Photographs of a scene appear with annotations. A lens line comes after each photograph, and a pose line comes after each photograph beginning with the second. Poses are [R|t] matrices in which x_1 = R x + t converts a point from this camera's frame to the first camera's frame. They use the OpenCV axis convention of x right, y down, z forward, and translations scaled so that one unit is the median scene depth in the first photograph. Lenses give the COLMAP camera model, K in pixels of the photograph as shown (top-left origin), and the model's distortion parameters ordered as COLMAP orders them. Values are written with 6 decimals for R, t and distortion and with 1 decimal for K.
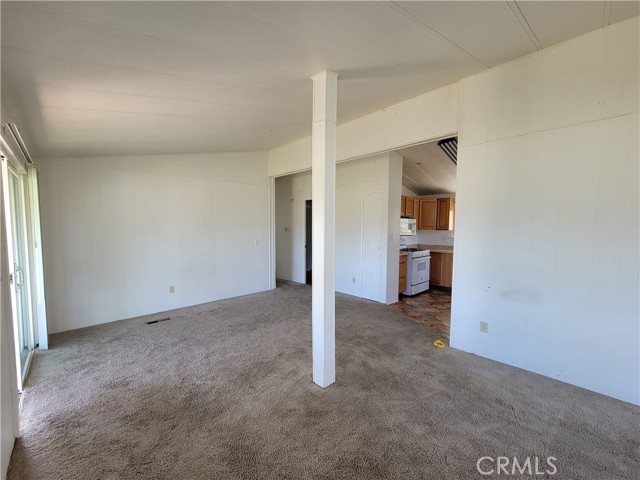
lens RADIAL K [[259.2, 0, 320.9], [0, 259.2, 244.3], [0, 0, 1]] dist [-0.002155, -0.000911]
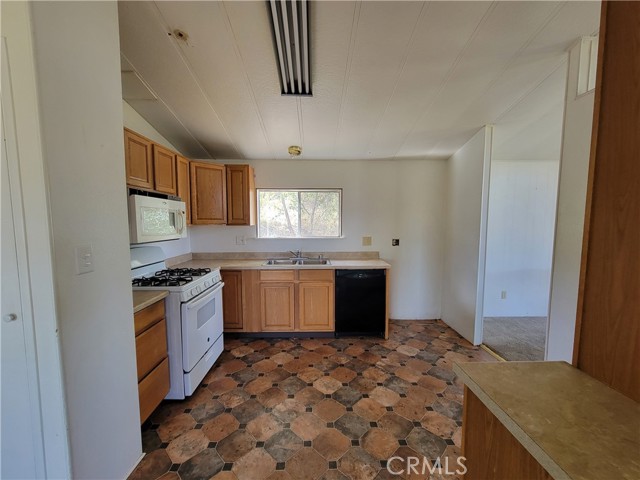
lens RADIAL K [[259.2, 0, 319.8], [0, 259.2, 244.9], [0, 0, 1]] dist [-0.002155, -0.000911]
pose [[0.686084, -0.068029, 0.724334, 0.223766], [0.047678, 0.997683, 0.048541, -0.038211], [-0.725958, 0.001232, 0.687738, 0.591197]]
